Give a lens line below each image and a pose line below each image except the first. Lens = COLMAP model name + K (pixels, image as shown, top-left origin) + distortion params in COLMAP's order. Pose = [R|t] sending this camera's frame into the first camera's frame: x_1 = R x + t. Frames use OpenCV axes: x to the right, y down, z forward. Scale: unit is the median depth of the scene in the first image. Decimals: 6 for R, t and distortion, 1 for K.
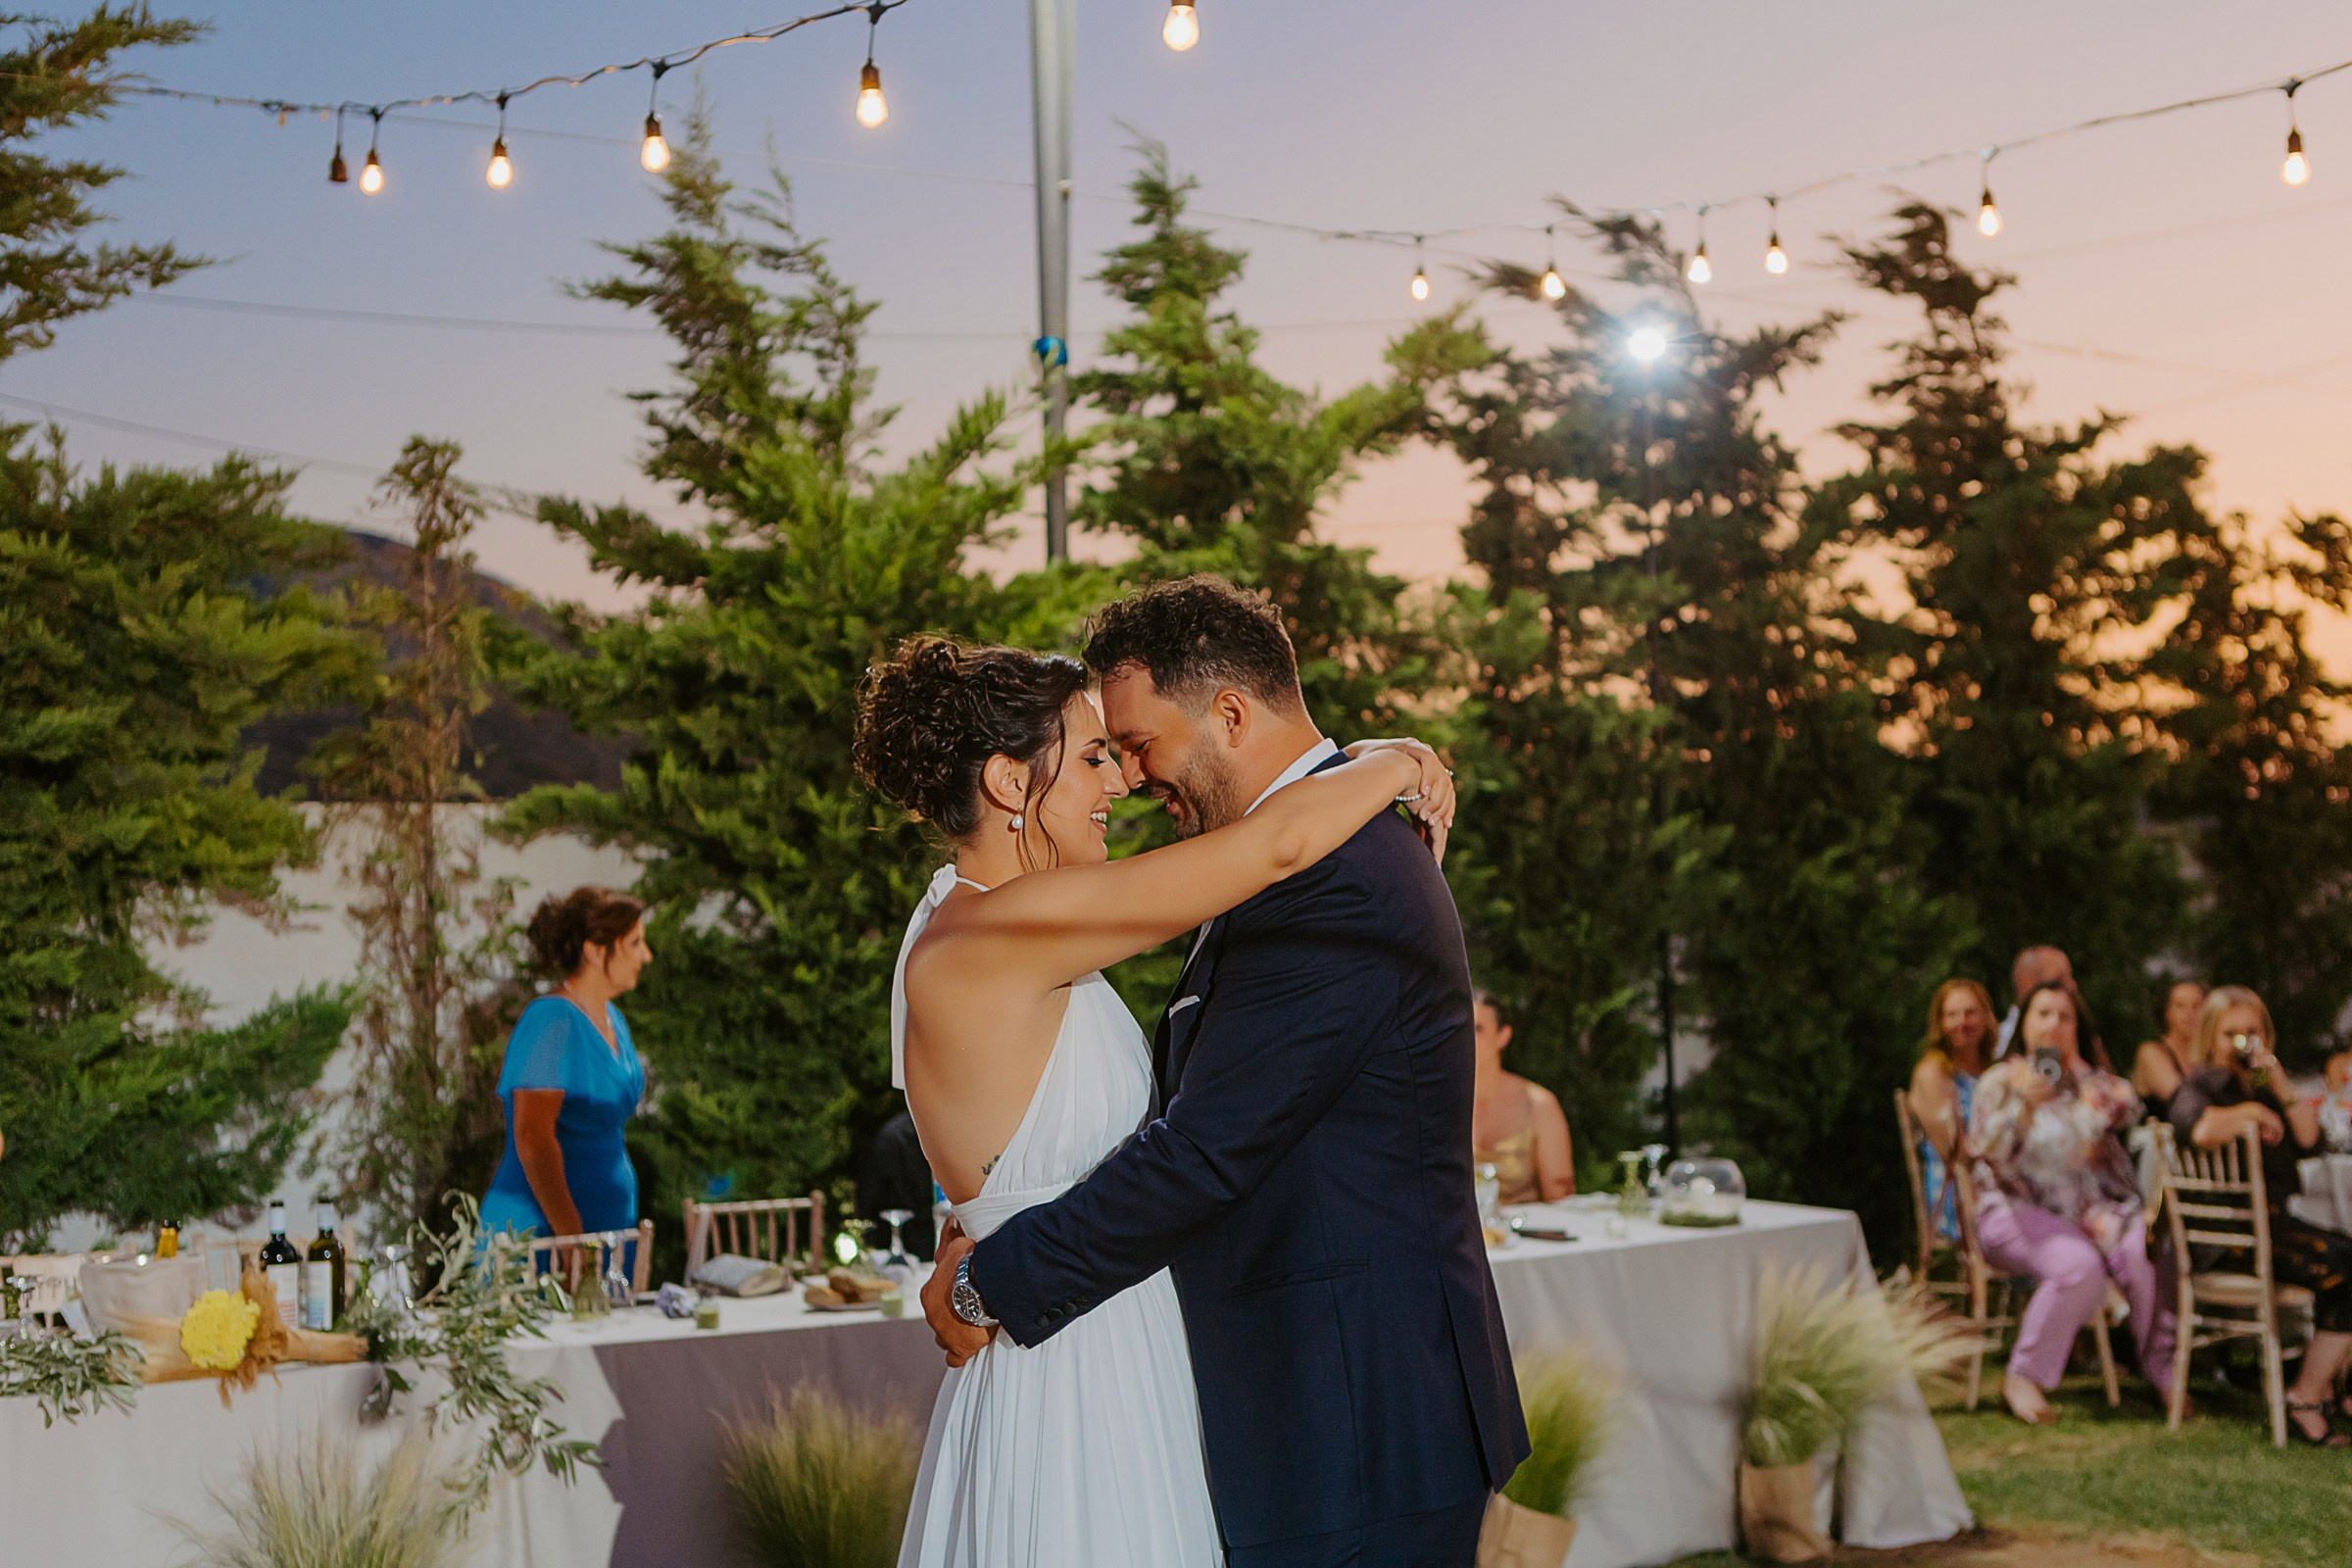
lens RADIAL K [[2981.5, 0, 1150.3], [0, 2981.5, 769.2], [0, 0, 1]] dist [-0.076612, 0.000000]
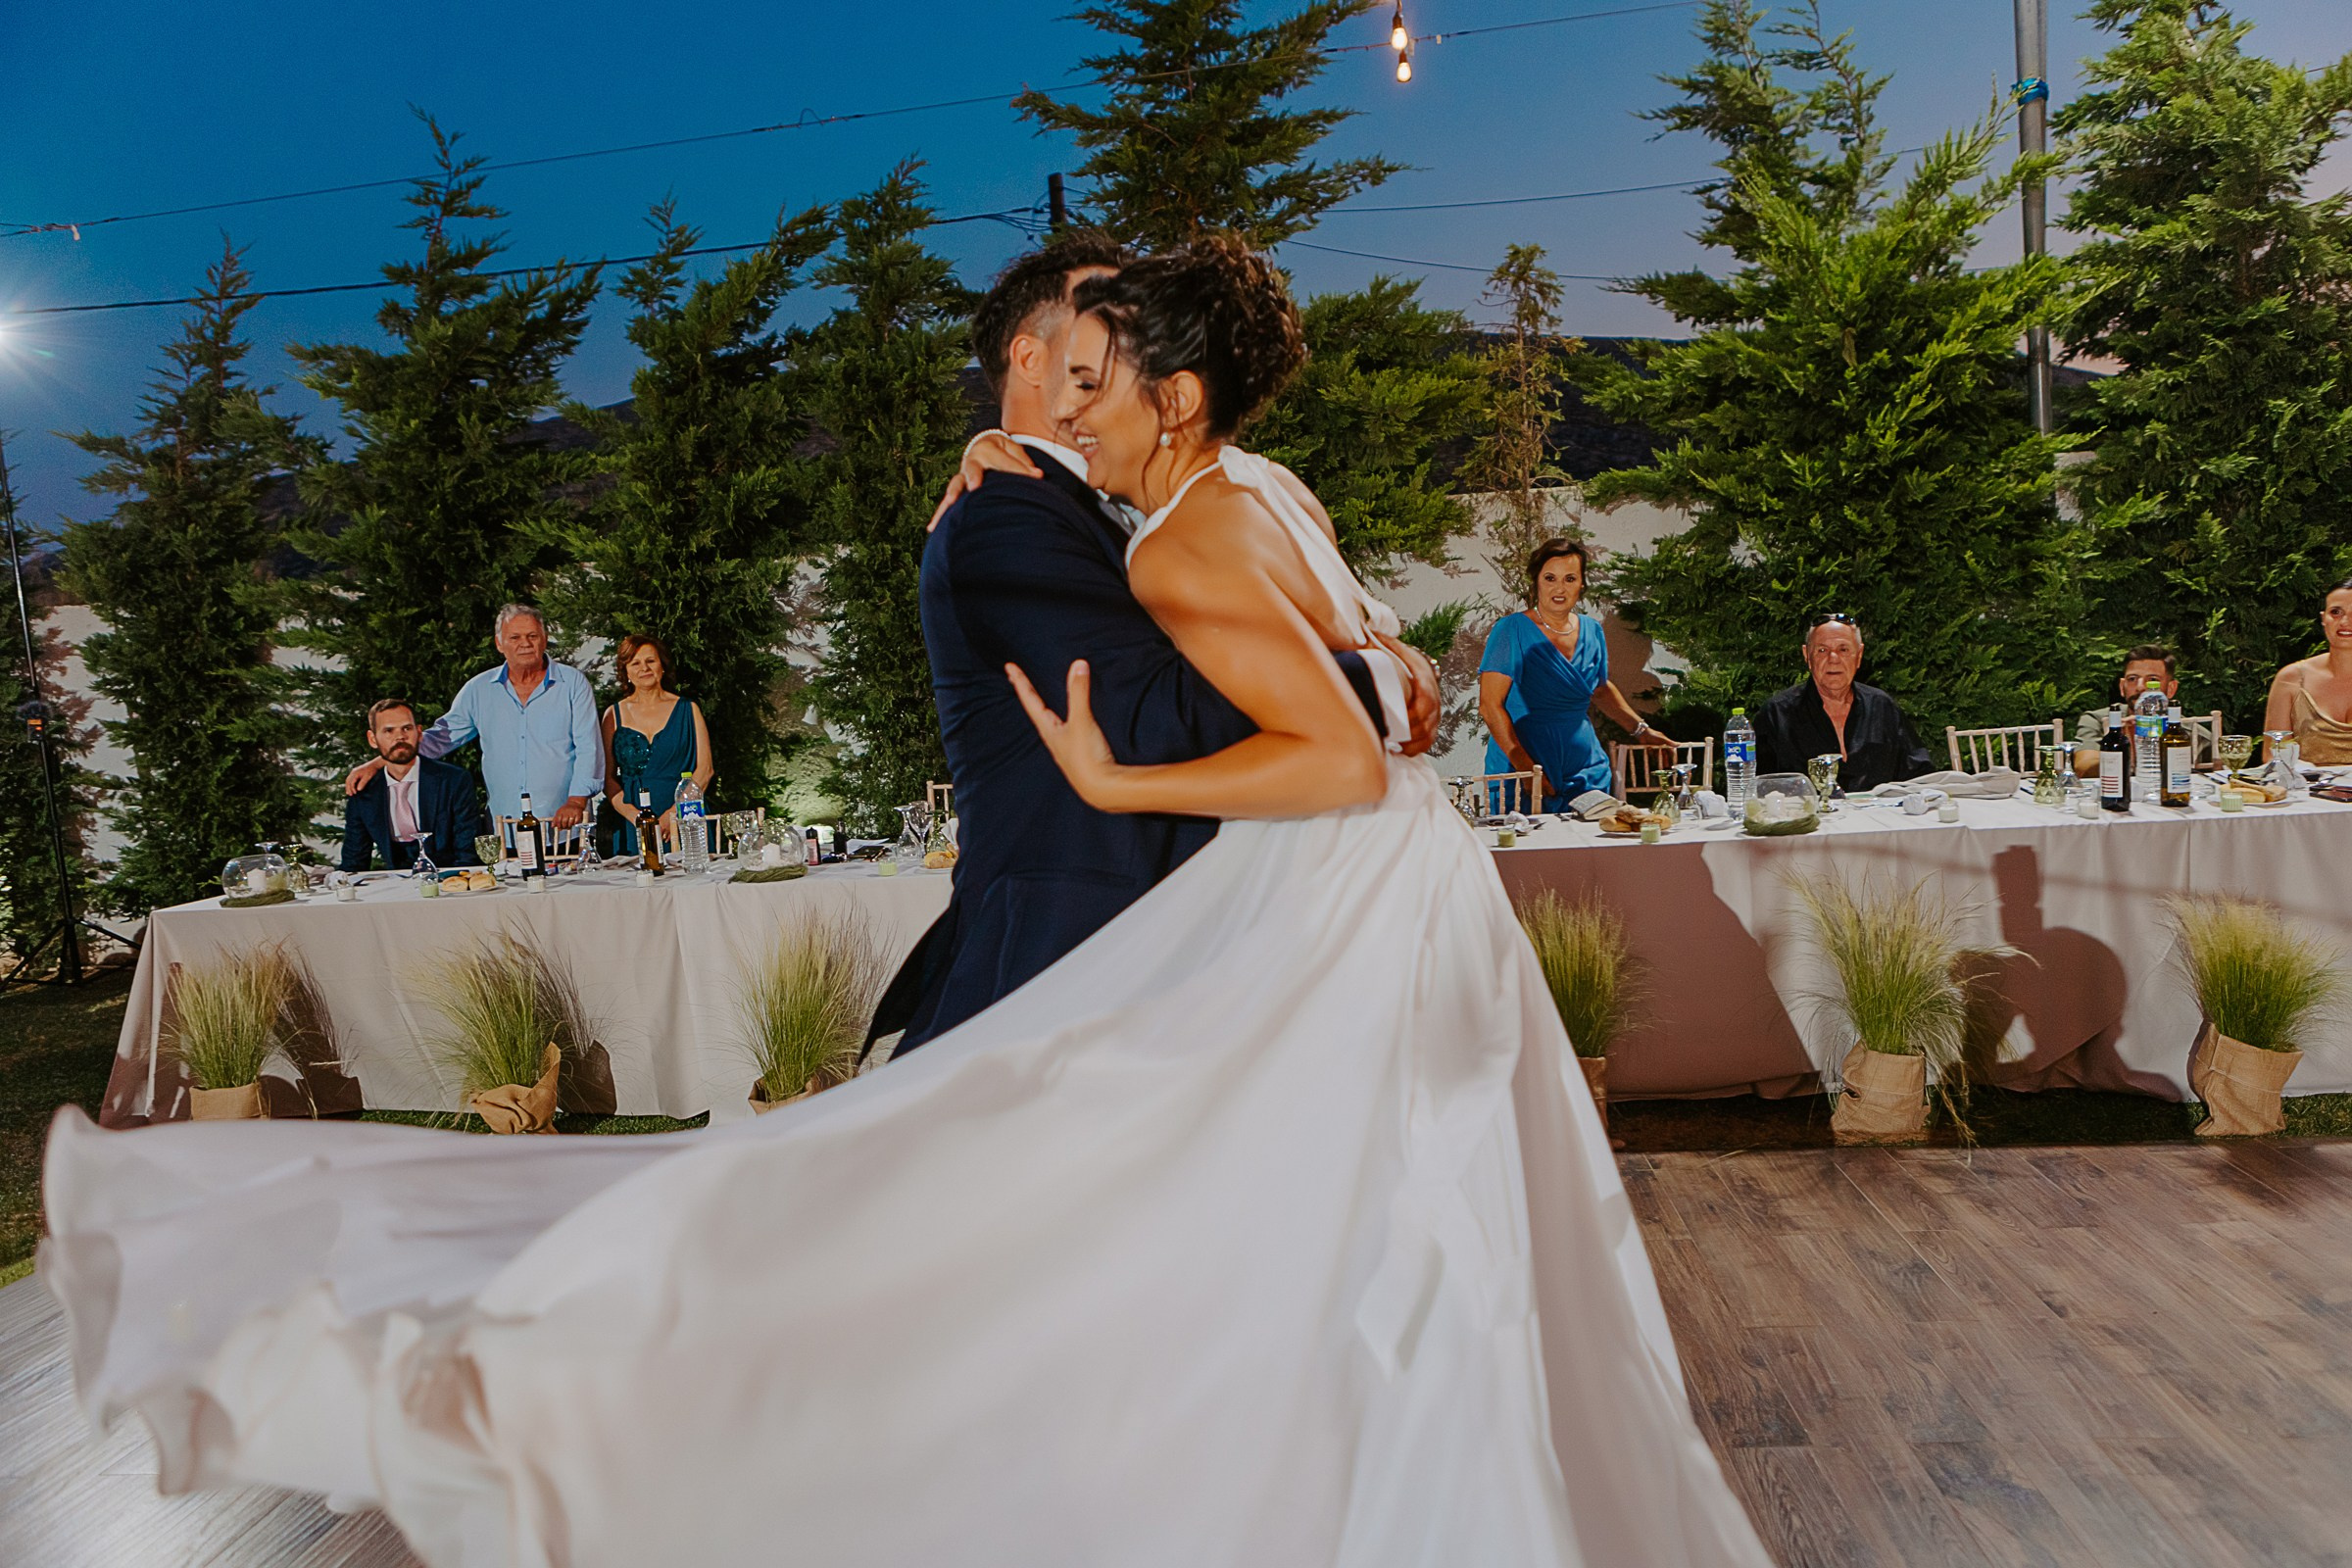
lens RADIAL K [[1603.4, 0, 1175.0], [0, 1603.4, 779.1], [0, 0, 1]] dist [-0.015180, 0.018715]
pose [[0.767588, 0.030930, -0.640197, 0.145255], [0.089608, 0.983847, 0.154971, 0.013994], [0.634649, -0.176320, 0.752417, 0.209926]]
